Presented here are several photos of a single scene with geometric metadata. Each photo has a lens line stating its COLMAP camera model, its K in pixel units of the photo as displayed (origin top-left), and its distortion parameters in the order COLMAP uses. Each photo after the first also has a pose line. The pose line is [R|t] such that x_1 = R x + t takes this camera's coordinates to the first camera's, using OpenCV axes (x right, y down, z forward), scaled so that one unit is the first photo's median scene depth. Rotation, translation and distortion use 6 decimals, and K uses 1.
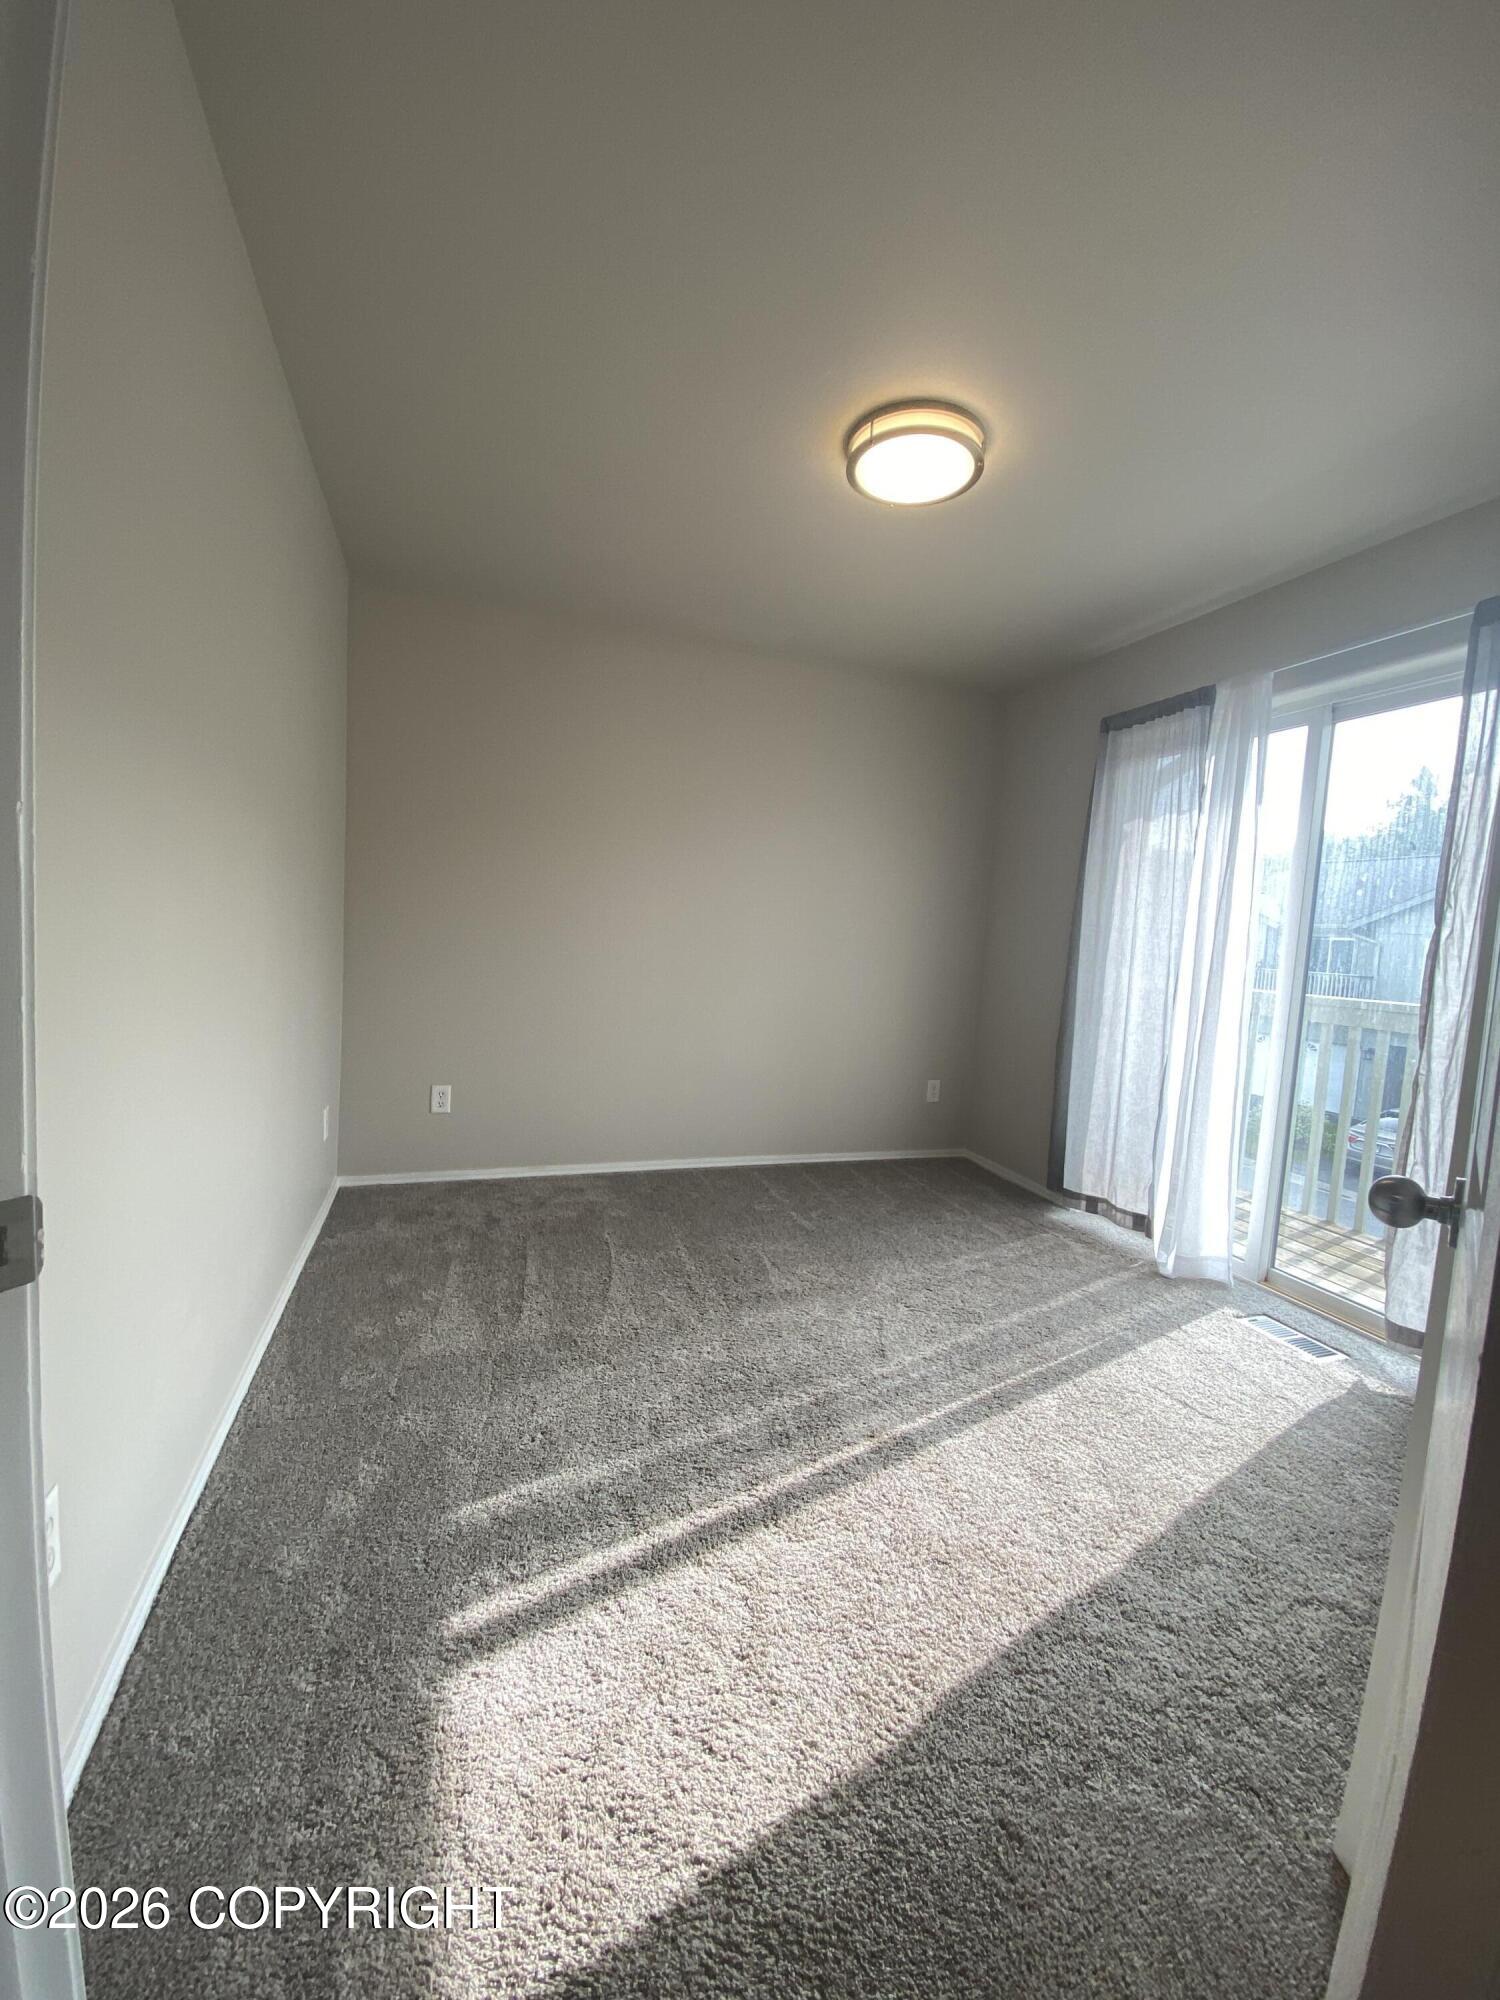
lens RADIAL K [[821.0, 0, 750.0], [0, 821.0, 1000.0], [0, 0, 1]] dist [0.021865, -0.019452]
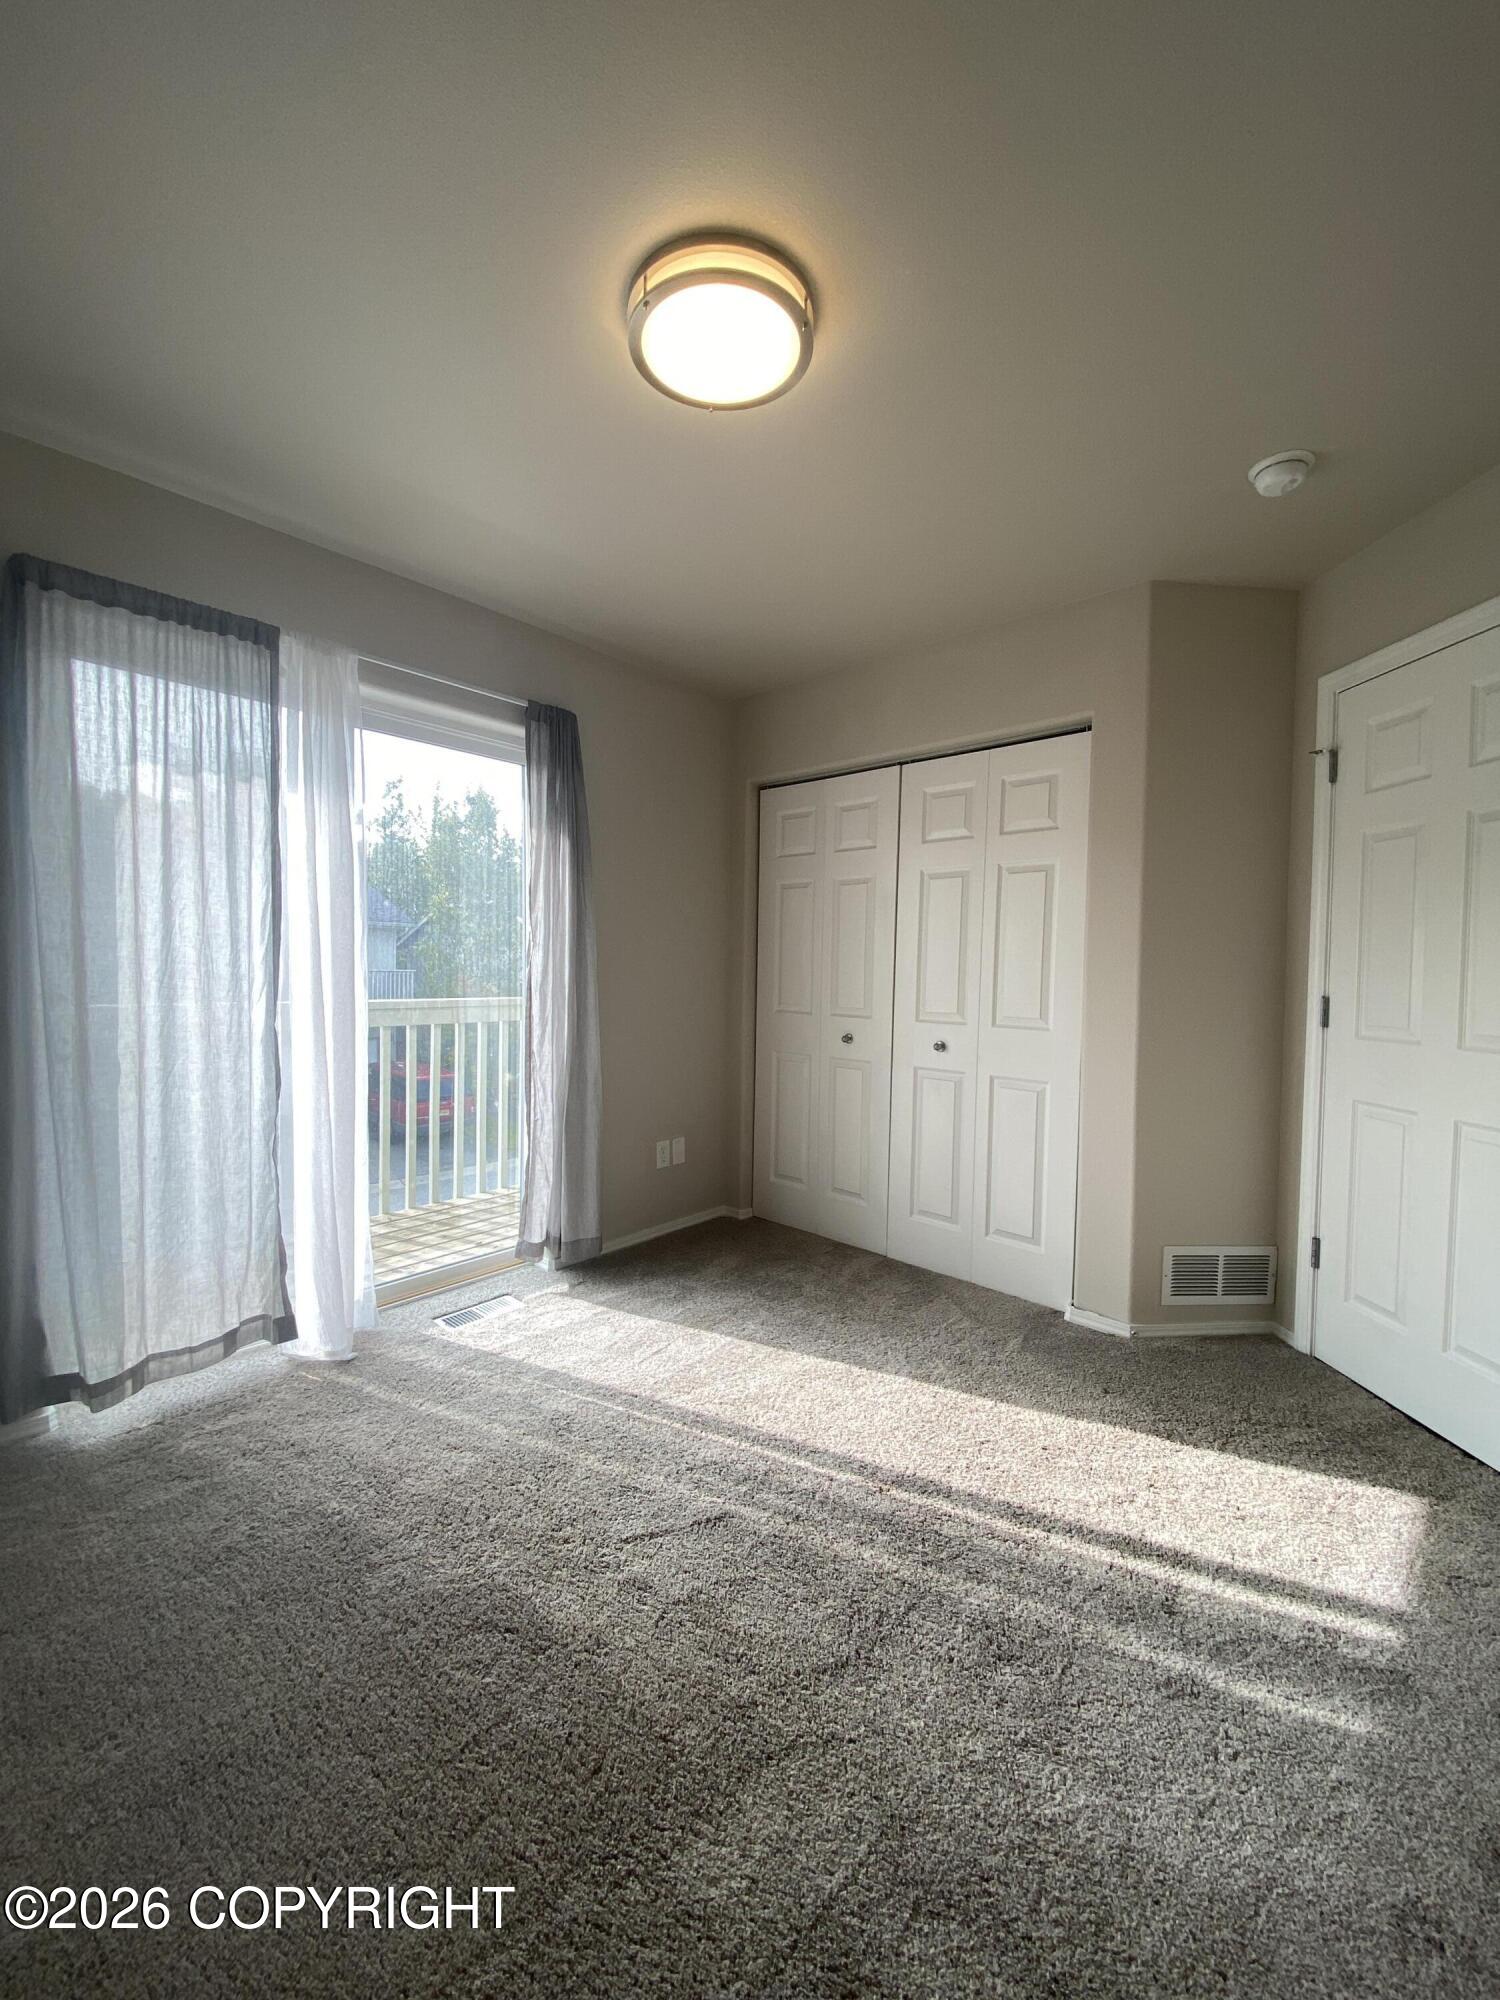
lens RADIAL K [[821.0, 0, 750.0], [0, 821.0, 1000.0], [0, 0, 1]] dist [0.021865, -0.019452]
pose [[-0.482226, -0.094525, 0.870932, -0.516118], [0.032637, 0.991533, 0.125686, -0.155031], [-0.875438, 0.089034, -0.475058, 1.391313]]
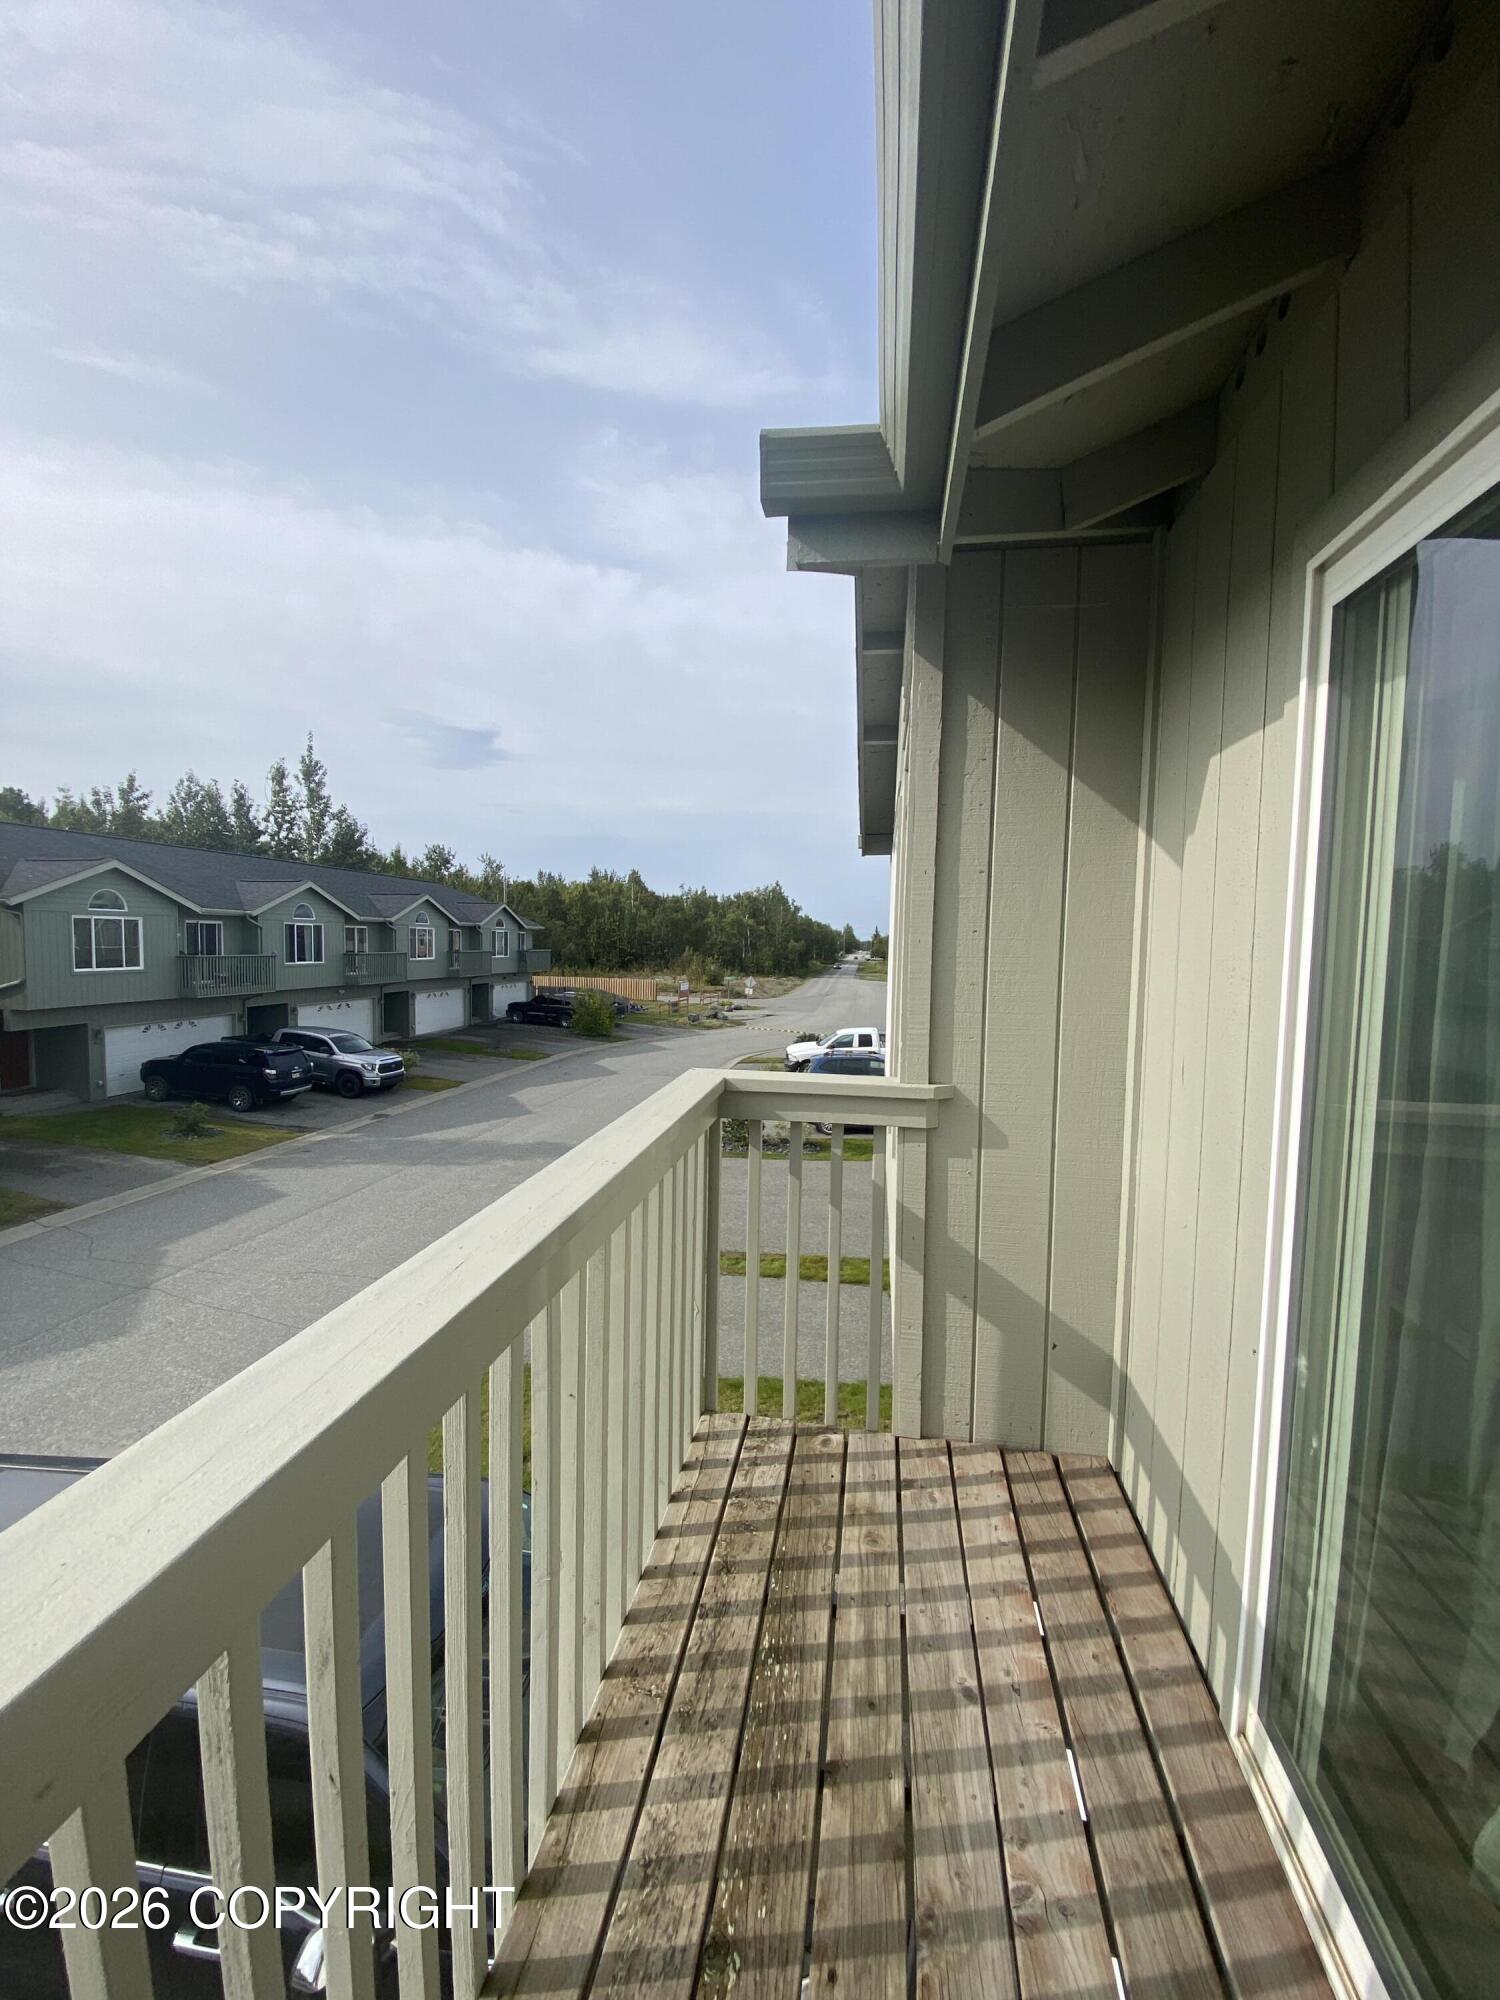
lens RADIAL K [[821.0, 0, 750.0], [0, 821.0, 1000.0], [0, 0, 1]] dist [0.021865, -0.019452]
pose [[-0.872265, -0.107368, 0.477101, 1.010655], [-0.027081, 0.984709, 0.172090, -0.207821], [-0.488282, 0.137187, -0.861835, 1.762388]]
